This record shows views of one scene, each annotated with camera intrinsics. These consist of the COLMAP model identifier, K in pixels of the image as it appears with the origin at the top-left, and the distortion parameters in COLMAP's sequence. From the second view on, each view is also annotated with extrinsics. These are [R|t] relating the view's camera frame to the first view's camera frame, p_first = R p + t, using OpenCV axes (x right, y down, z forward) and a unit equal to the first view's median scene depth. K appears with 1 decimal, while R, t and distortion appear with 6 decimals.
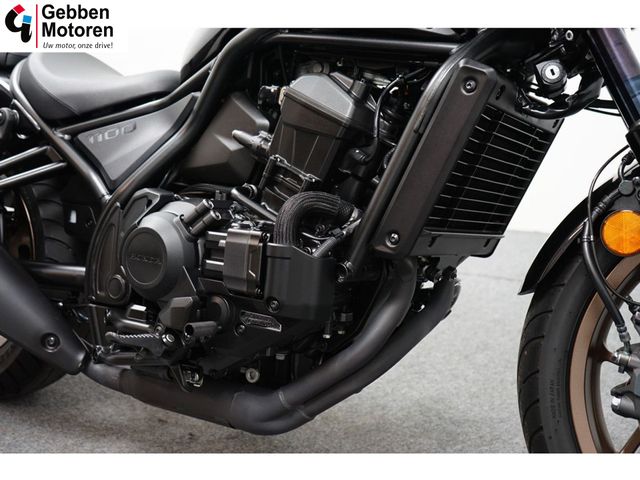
lens RADIAL K [[721.6, 0, 320.0], [0, 721.6, 240.0], [0, 0, 1]] dist [-0.003931, 0.015372]
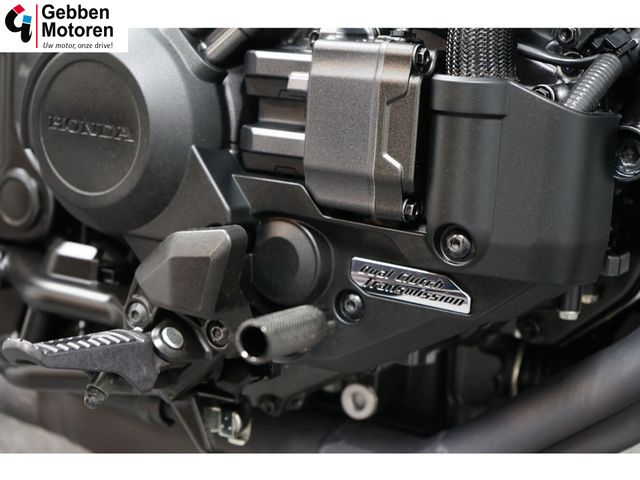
lens RADIAL K [[1097.8, 0, 320.0], [0, 1097.8, 240.0], [0, 0, 1]] dist [-0.019616, -0.045007]
pose [[0.999479, -0.032210, 0.002239, -0.134206], [0.031591, 0.989884, 0.138317, 0.007970], [-0.006672, -0.138174, 0.990386, 0.450053]]
